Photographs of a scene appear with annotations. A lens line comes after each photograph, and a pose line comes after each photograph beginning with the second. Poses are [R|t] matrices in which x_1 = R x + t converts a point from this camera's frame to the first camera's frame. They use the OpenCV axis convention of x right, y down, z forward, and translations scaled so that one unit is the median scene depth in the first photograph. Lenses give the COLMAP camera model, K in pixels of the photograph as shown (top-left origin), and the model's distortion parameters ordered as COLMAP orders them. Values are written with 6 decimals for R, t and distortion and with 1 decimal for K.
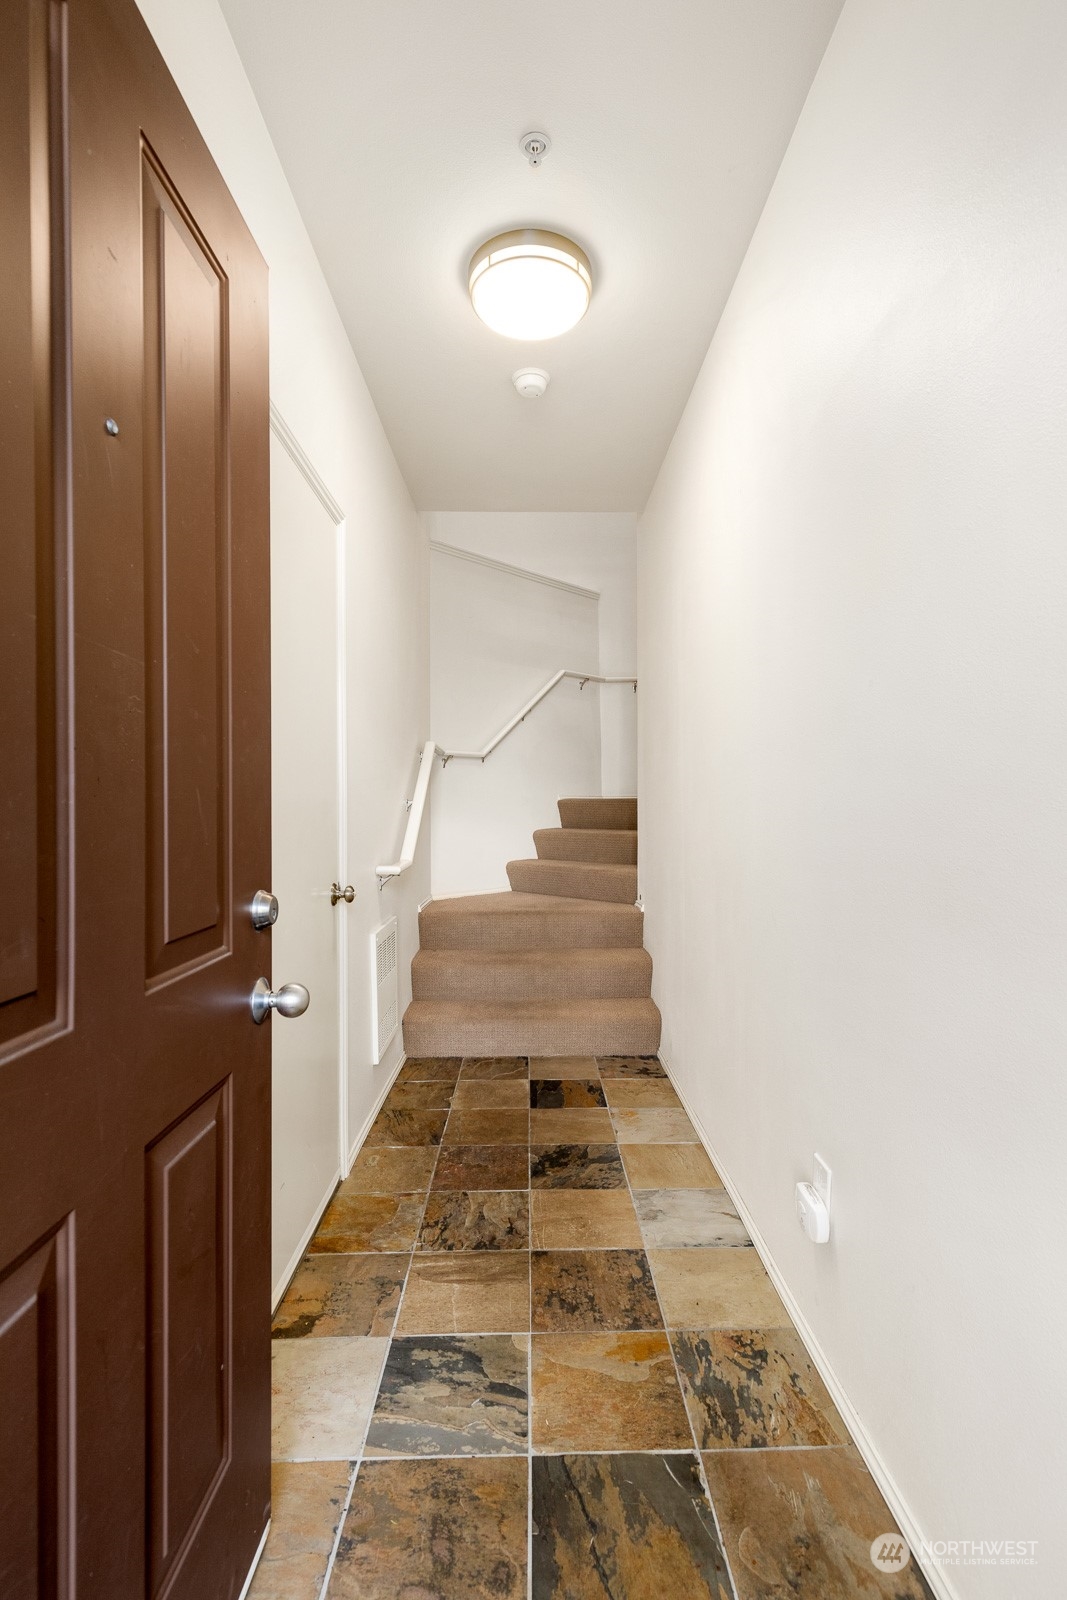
lens RADIAL K [[726.9, 0, 537.0], [0, 726.9, 805.7], [0, 0, 1]] dist [0.007427, -0.000614]
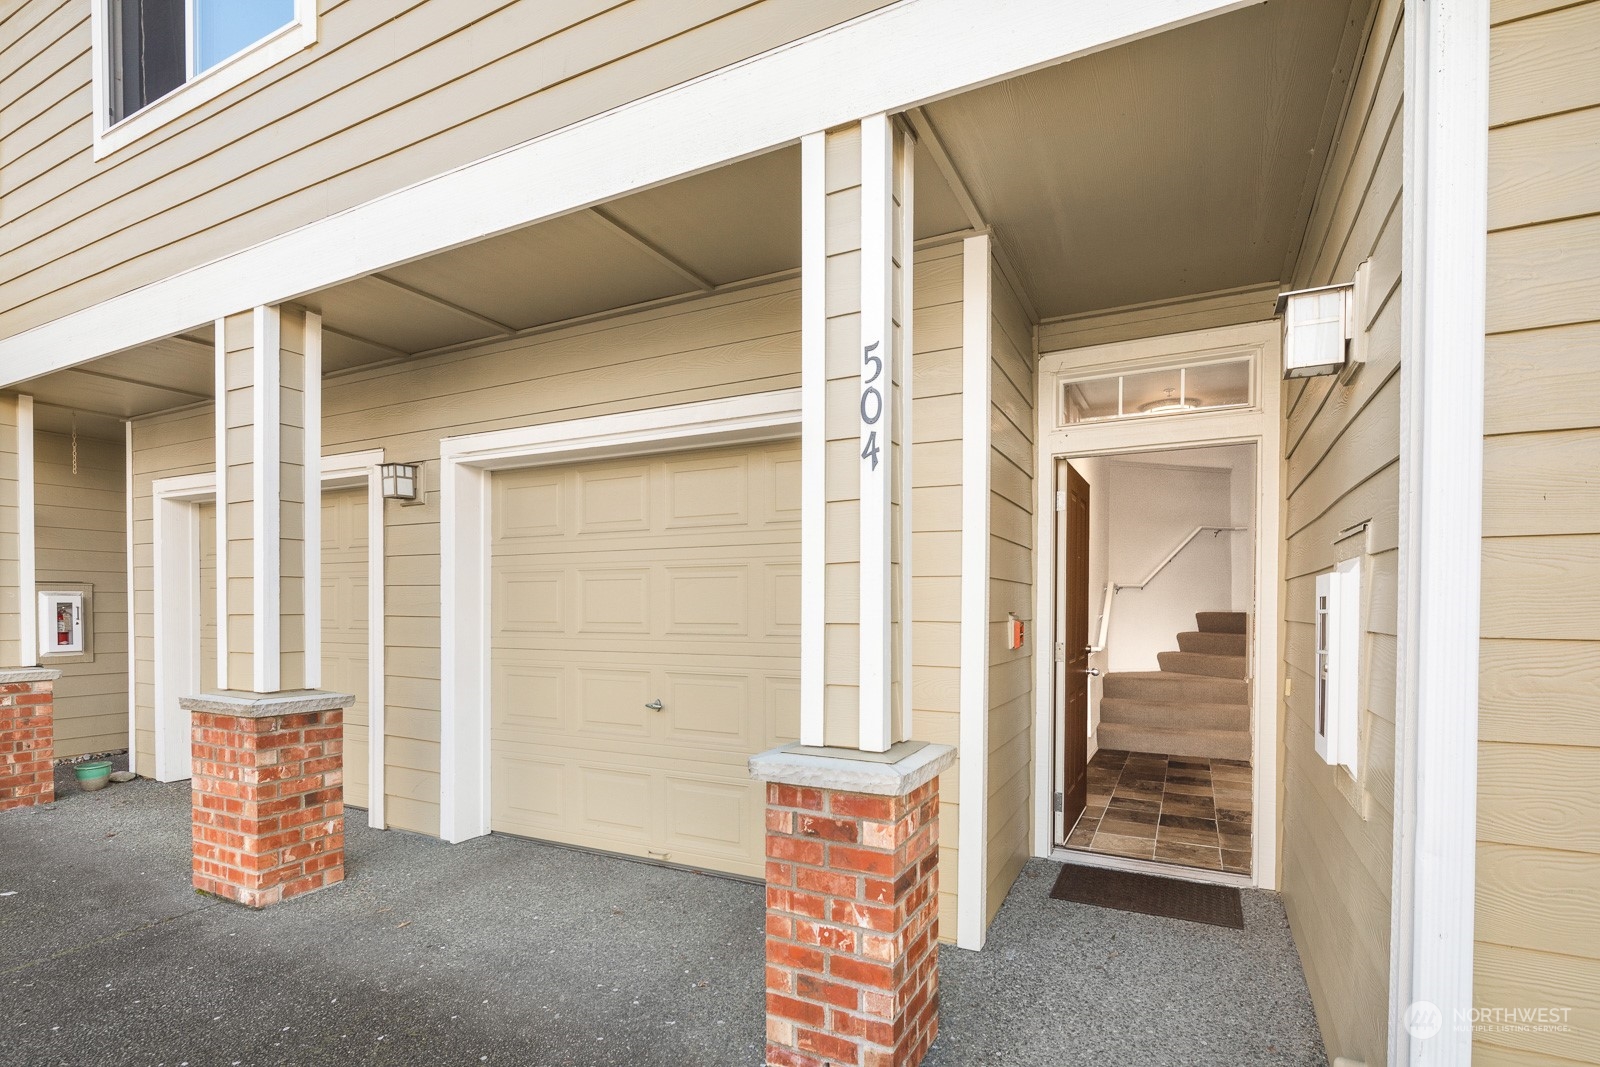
lens RADIAL K [[773.4, 0, 799.1], [0, 773.4, 618.1], [0, 0, 1]] dist [0.001163, -0.000086]
pose [[0.886618, 0.012649, -0.462330, 0.058309], [-0.005145, 0.999834, 0.017488, -0.029433], [0.462474, -0.013126, 0.886536, -1.127356]]
